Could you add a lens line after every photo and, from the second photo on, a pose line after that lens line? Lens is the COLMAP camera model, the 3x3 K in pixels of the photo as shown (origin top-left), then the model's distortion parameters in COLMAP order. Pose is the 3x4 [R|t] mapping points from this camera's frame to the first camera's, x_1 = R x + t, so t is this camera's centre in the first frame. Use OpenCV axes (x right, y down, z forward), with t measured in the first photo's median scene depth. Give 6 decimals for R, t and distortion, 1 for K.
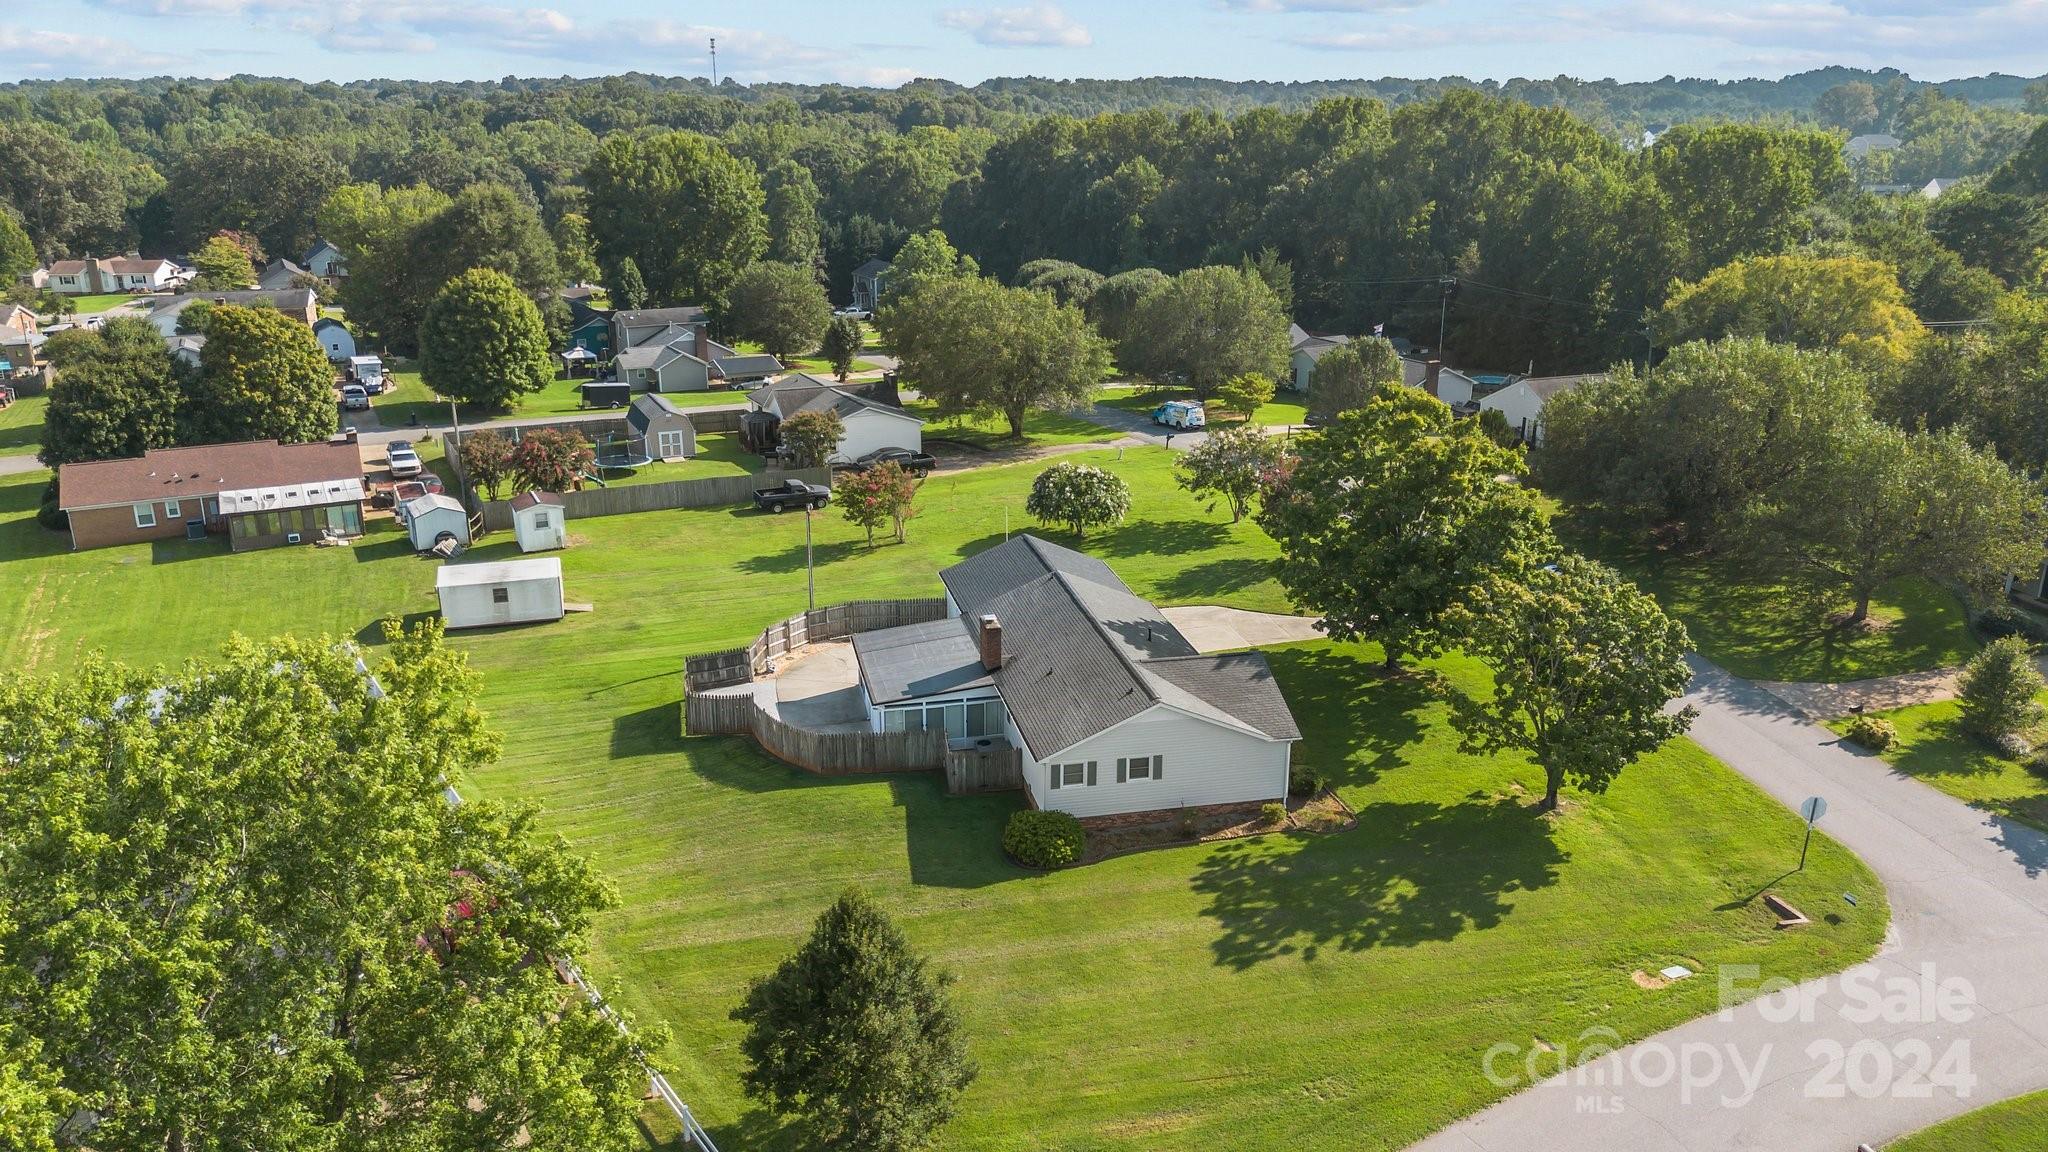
lens RADIAL K [[1443.7, 0, 1017.8], [0, 1443.7, 582.2], [0, 0, 1]] dist [0.023849, -0.002835]
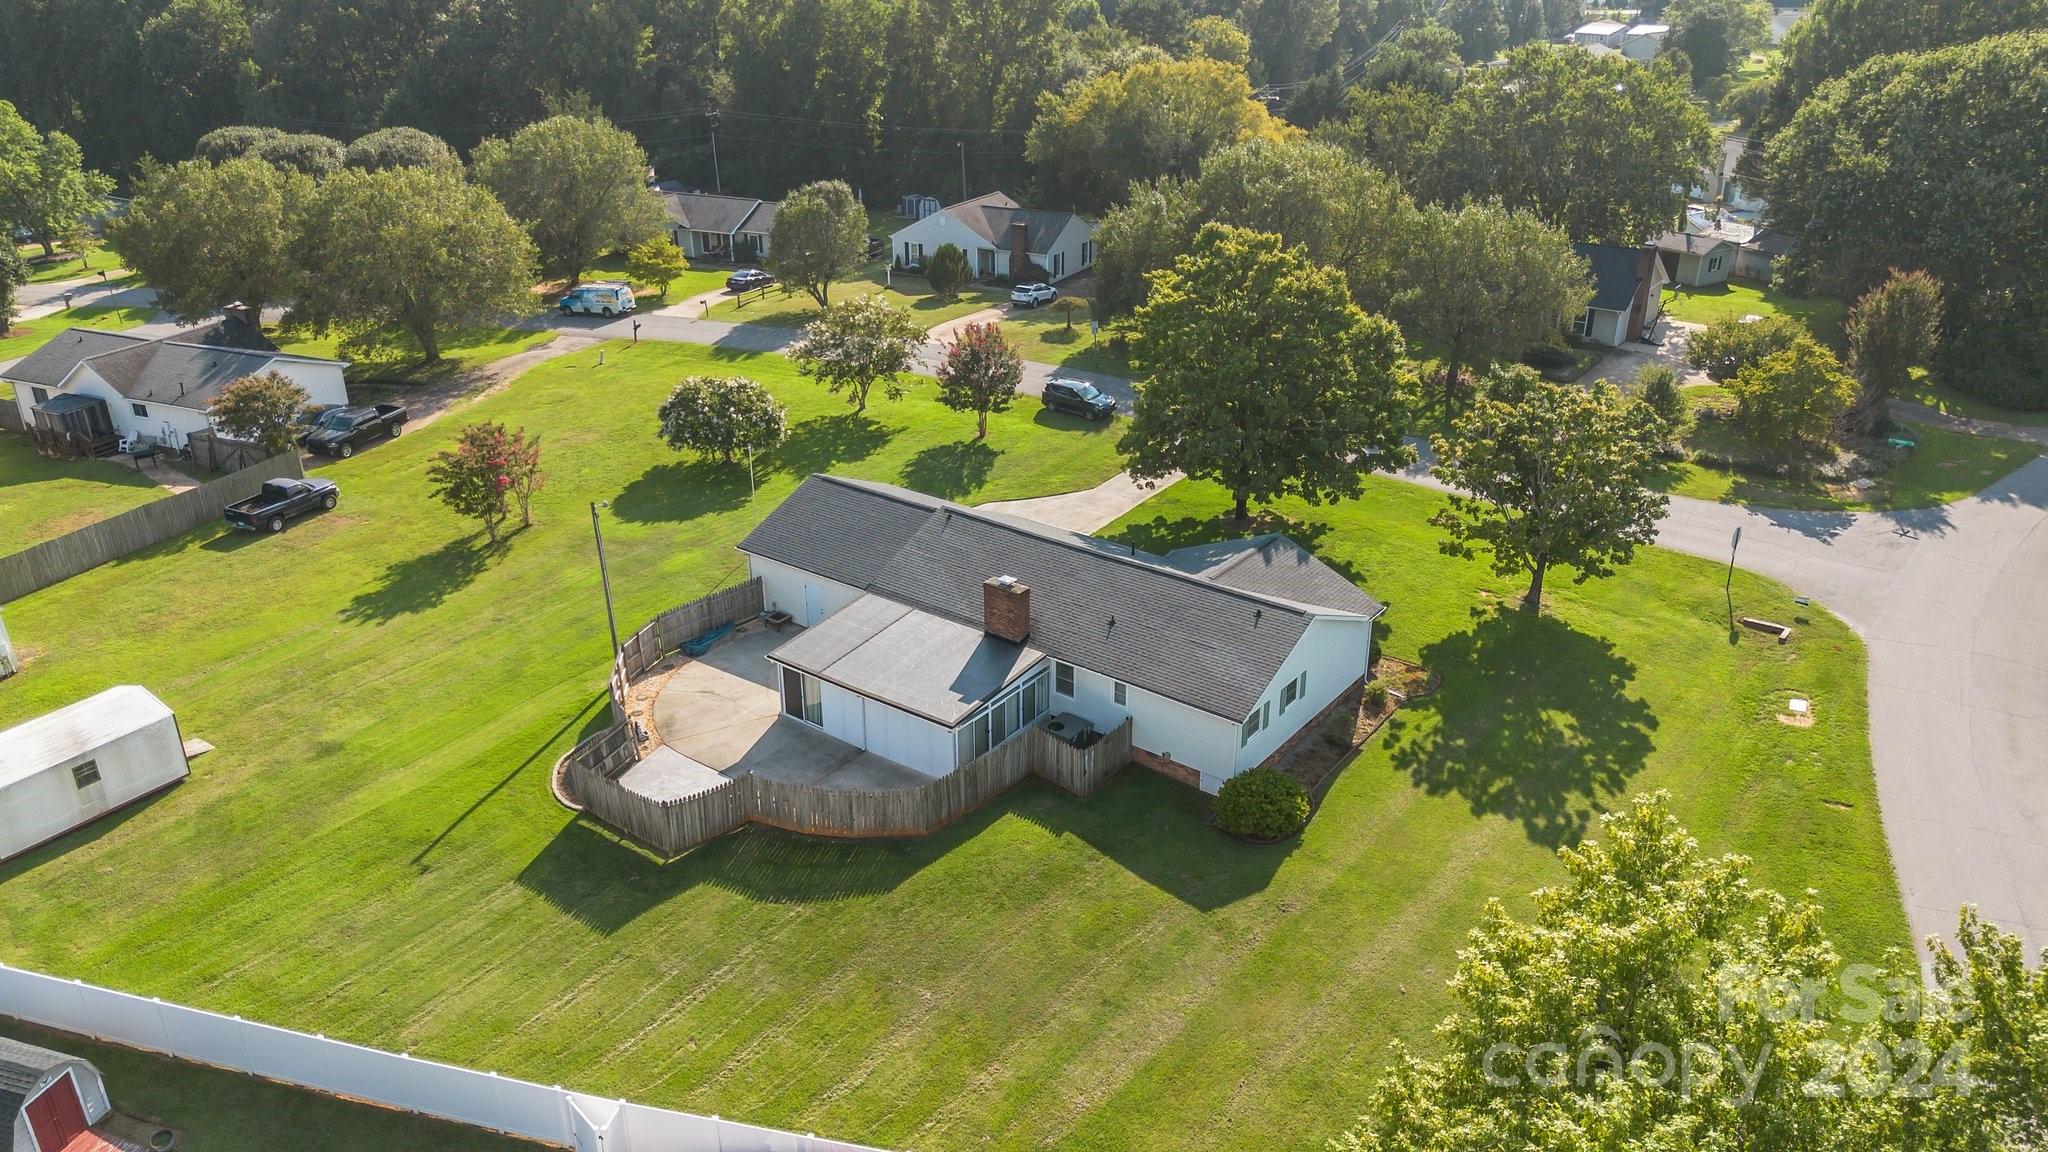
lens RADIAL K [[1443.7, 0, 1024.4], [0, 1443.7, 567.7], [0, 0, 1]] dist [0.023849, -0.002835]
pose [[0.768187, -0.274415, 0.578433, -0.338086], [0.211740, 0.961537, 0.174962, -0.086742], [-0.604198, -0.011926, 0.796745, 0.236988]]
